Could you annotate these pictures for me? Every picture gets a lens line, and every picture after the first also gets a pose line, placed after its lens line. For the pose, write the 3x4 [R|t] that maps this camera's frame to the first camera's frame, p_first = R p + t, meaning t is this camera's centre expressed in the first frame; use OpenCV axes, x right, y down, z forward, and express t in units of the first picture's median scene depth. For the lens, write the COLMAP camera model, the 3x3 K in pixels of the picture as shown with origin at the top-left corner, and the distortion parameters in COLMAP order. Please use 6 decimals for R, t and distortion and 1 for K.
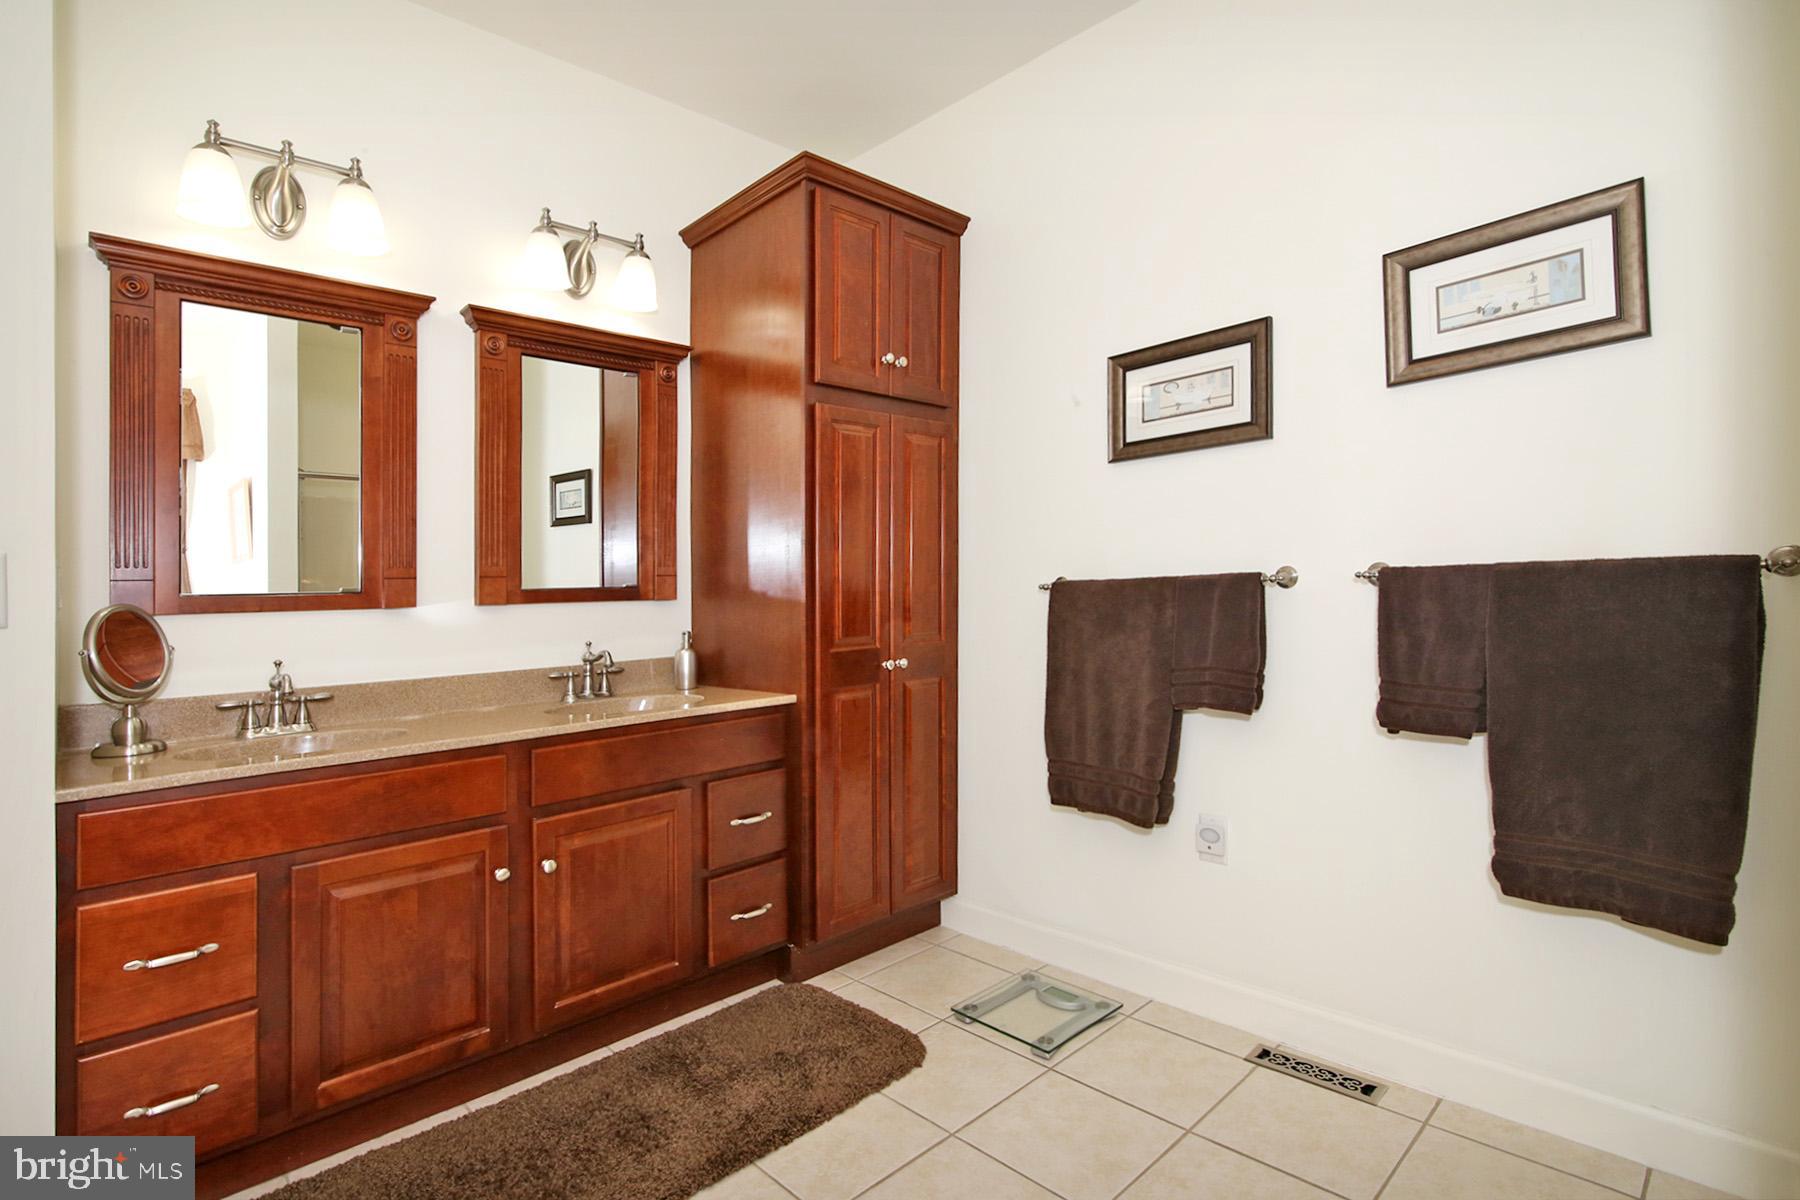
lens RADIAL K [[837.5, 0, 907.1], [0, 837.5, 598.9], [0, 0, 1]] dist [-0.018522, -0.000876]
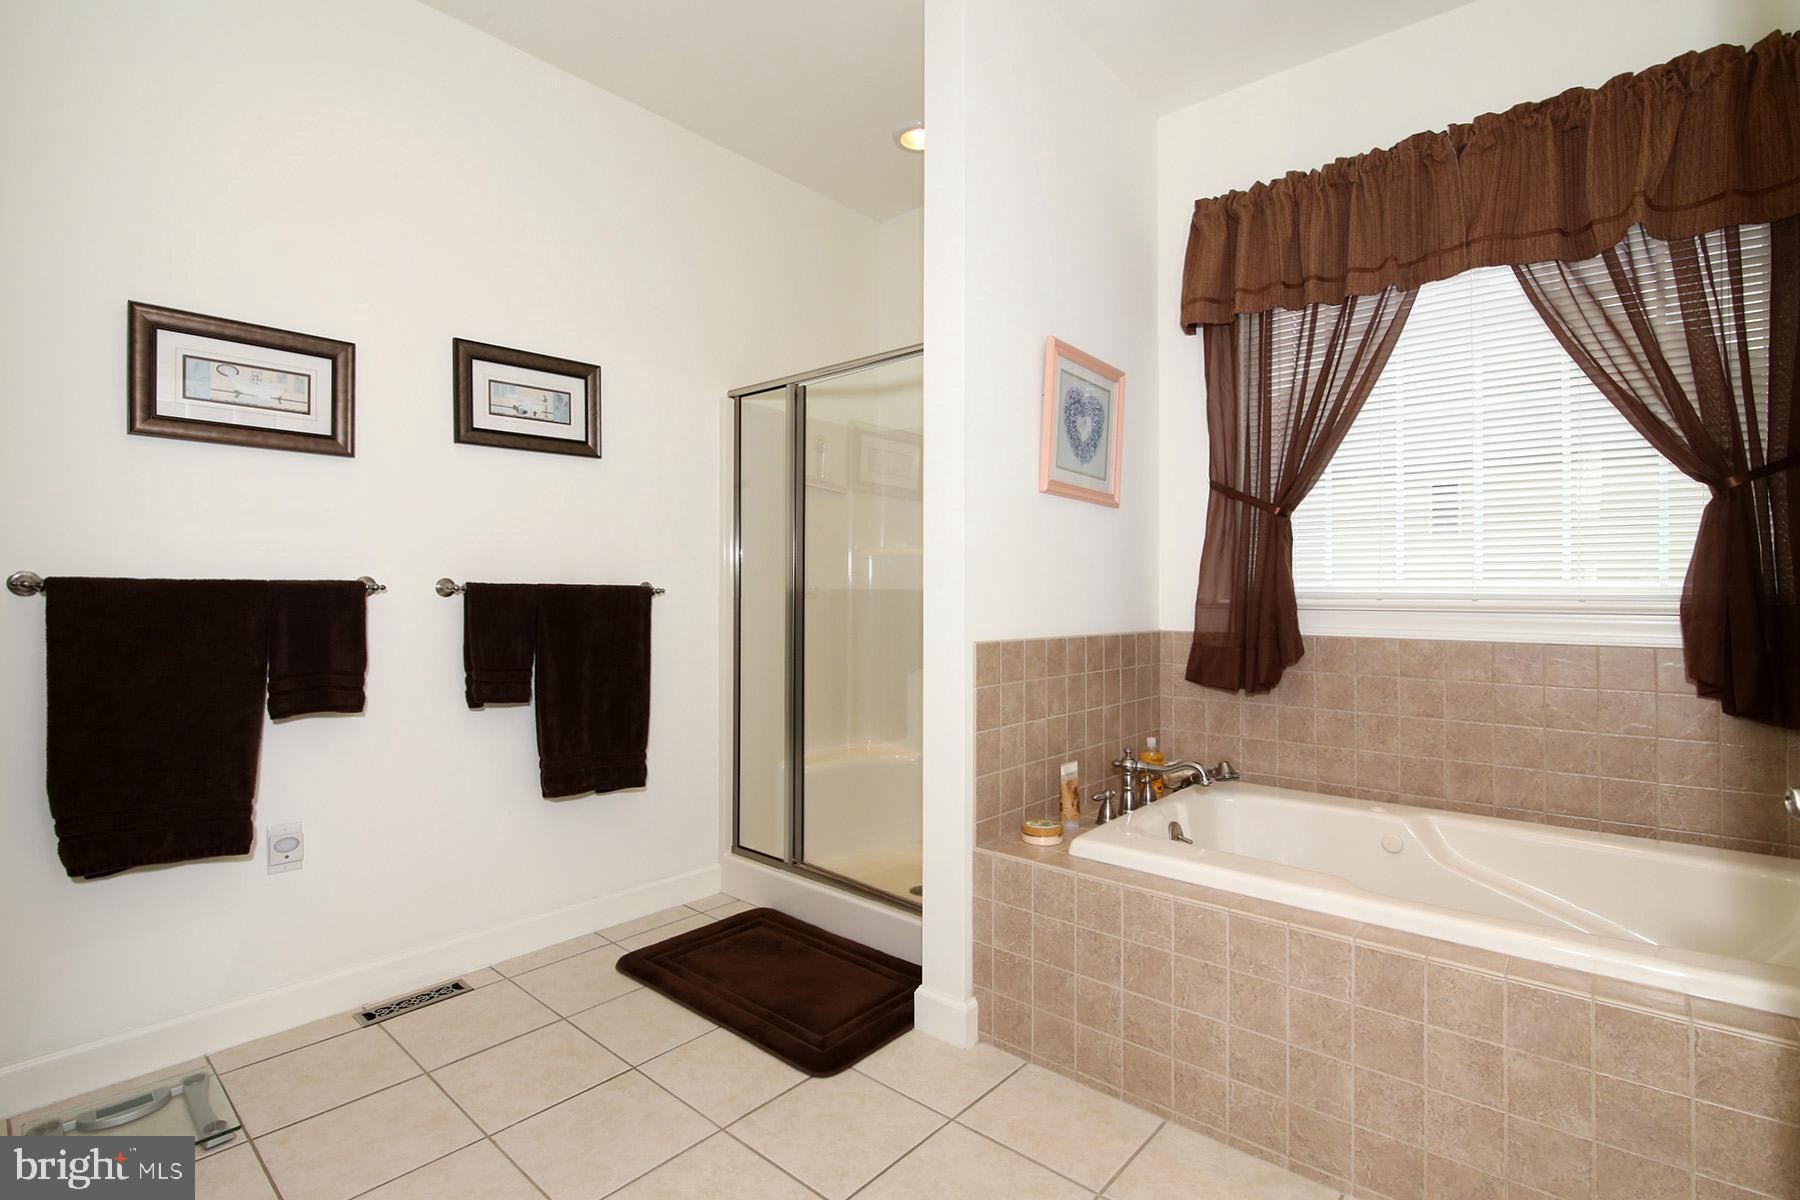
lens RADIAL K [[837.5, 0, 907.1], [0, 837.5, 598.9], [0, 0, 1]] dist [-0.018522, -0.000876]
pose [[-0.081211, 0.005631, 0.996681, -0.722644], [-0.019678, 0.999780, -0.007252, -0.015288], [-0.996503, -0.020202, -0.081082, 0.378346]]
